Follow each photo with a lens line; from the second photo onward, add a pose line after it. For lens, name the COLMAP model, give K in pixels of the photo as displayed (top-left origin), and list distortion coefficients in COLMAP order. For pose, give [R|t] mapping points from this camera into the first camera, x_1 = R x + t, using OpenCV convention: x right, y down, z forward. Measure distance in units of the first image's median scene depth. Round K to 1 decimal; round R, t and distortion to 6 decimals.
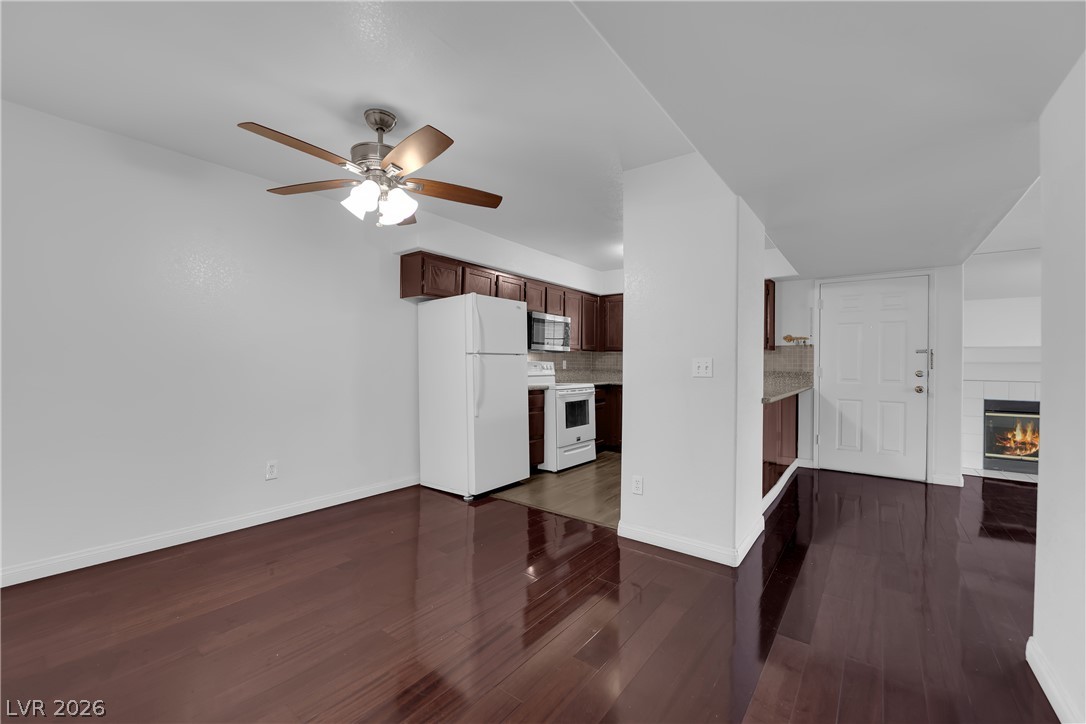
lens RADIAL K [[438.2, 0, 539.3], [0, 438.2, 364.1], [0, 0, 1]] dist [-0.007127, -0.005235]
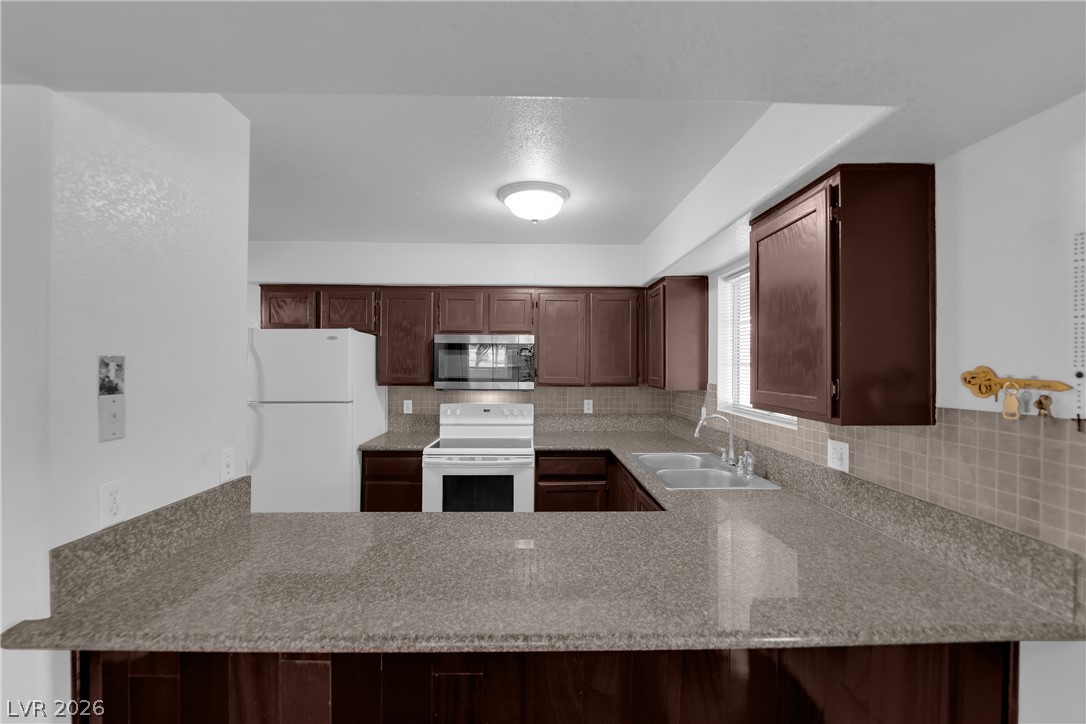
lens RADIAL K [[438.2, 0, 539.3], [0, 438.2, 364.1], [0, 0, 1]] dist [-0.007127, -0.005235]
pose [[0.628198, -0.004370, -0.778042, 0.602345], [-0.001224, 0.999977, -0.006605, -0.066204], [0.778053, 0.005102, 0.628178, 0.666270]]
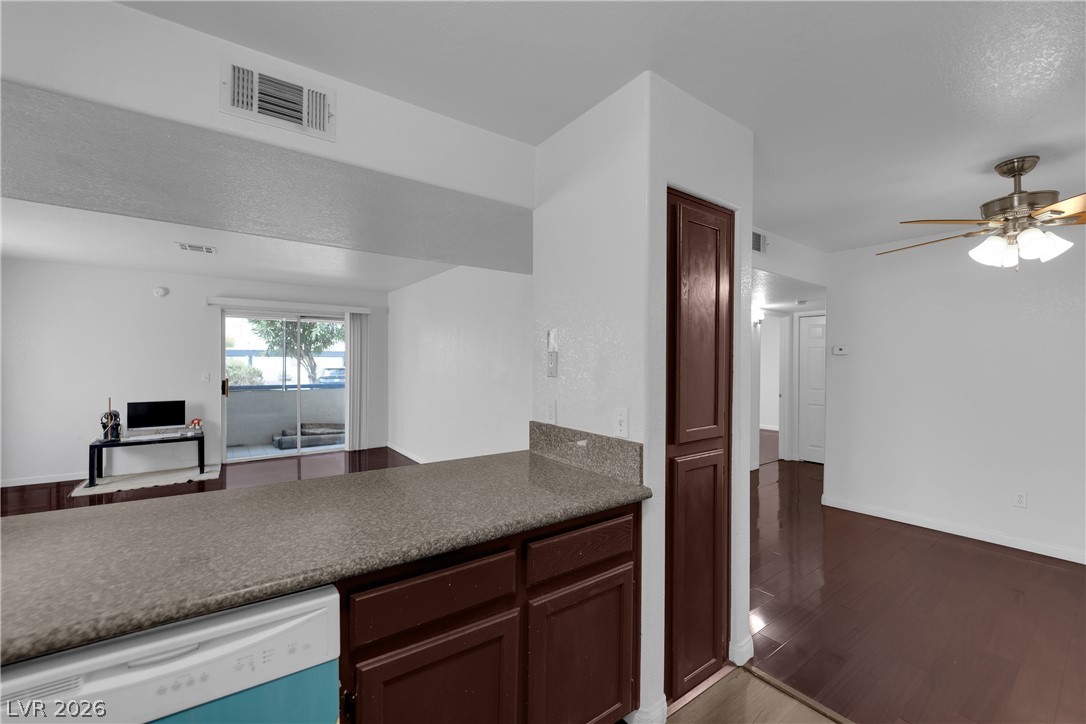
lens RADIAL K [[438.2, 0, 539.3], [0, 438.2, 364.1], [0, 0, 1]] dist [-0.007127, -0.005235]
pose [[-0.959900, -0.014411, 0.279972, 0.186634], [-0.012773, 0.999889, 0.007673, -0.042936], [-0.280051, 0.003789, -0.959978, 1.029386]]
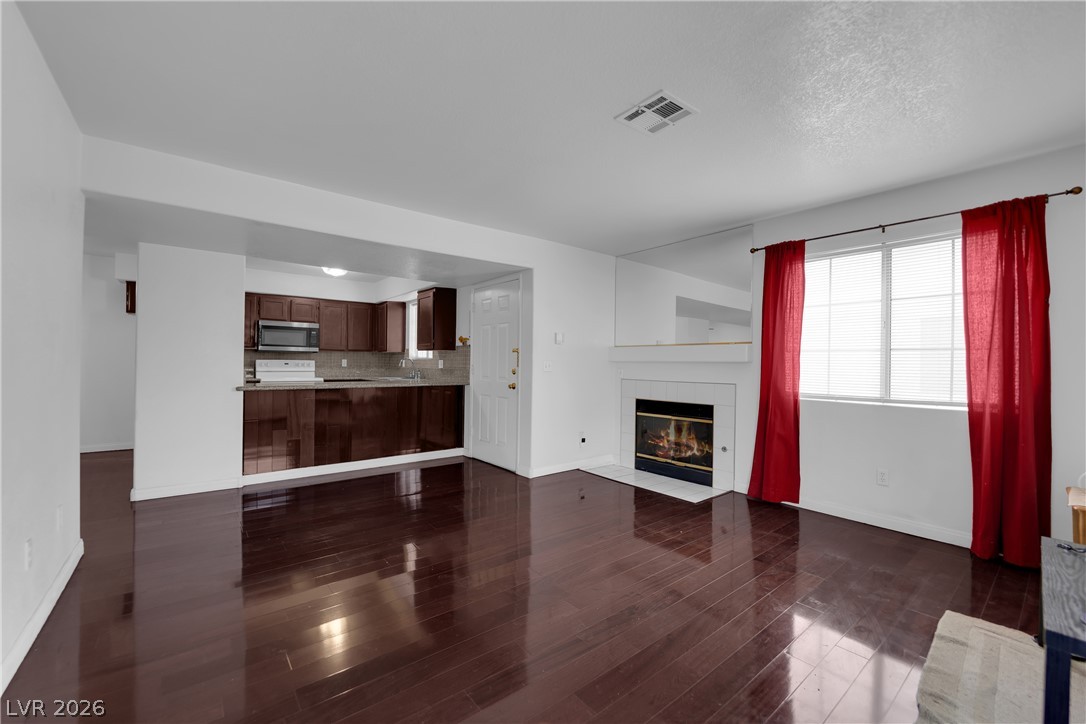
lens RADIAL K [[438.2, 0, 539.3], [0, 438.2, 364.1], [0, 0, 1]] dist [-0.007127, -0.005235]
pose [[0.970914, 0.004176, -0.239391, 1.030276], [-0.004774, 0.999987, -0.001919, 0.005228], [0.239380, 0.003006, 0.970921, -0.030882]]
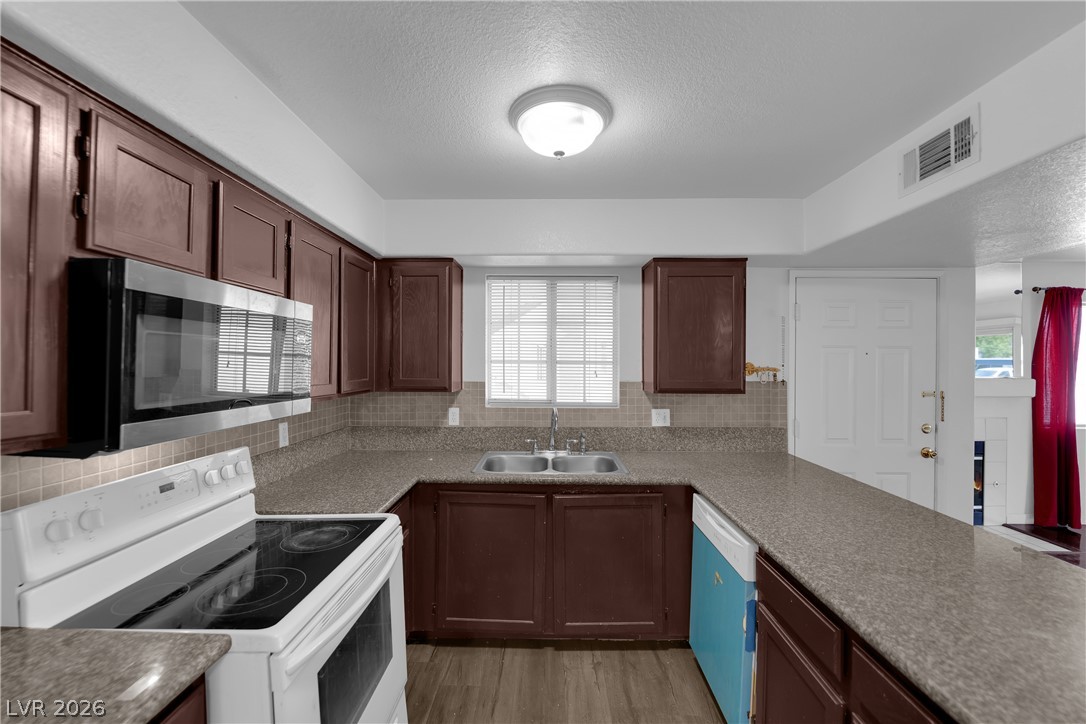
lens RADIAL K [[438.2, 0, 539.3], [0, 438.2, 364.1], [0, 0, 1]] dist [-0.007127, -0.005235]
pose [[0.807434, -0.008086, 0.589902, 0.018935], [0.004603, 0.999962, 0.007407, -0.070573], [-0.589940, -0.003266, 0.807441, 0.704597]]
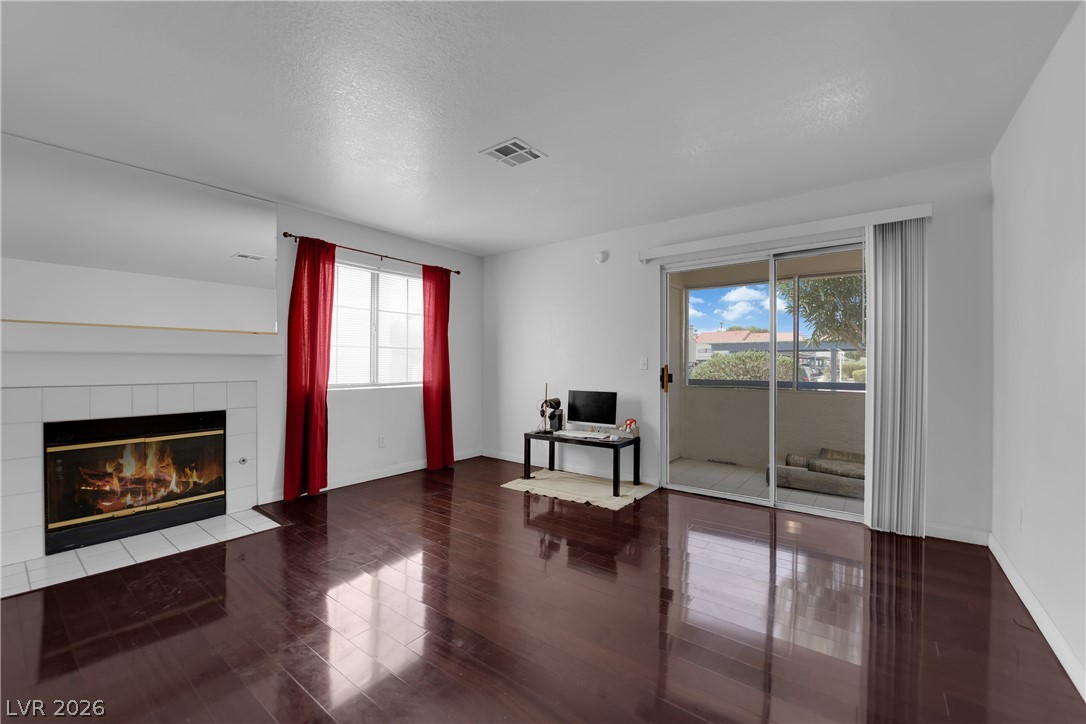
lens RADIAL K [[438.2, 0, 539.3], [0, 438.2, 364.1], [0, 0, 1]] dist [-0.007127, -0.005235]
pose [[0.003279, -0.010264, 0.999942, 0.500530], [-0.002463, 0.999944, 0.010272, 0.004270], [-0.999992, -0.002497, 0.003254, 0.389956]]
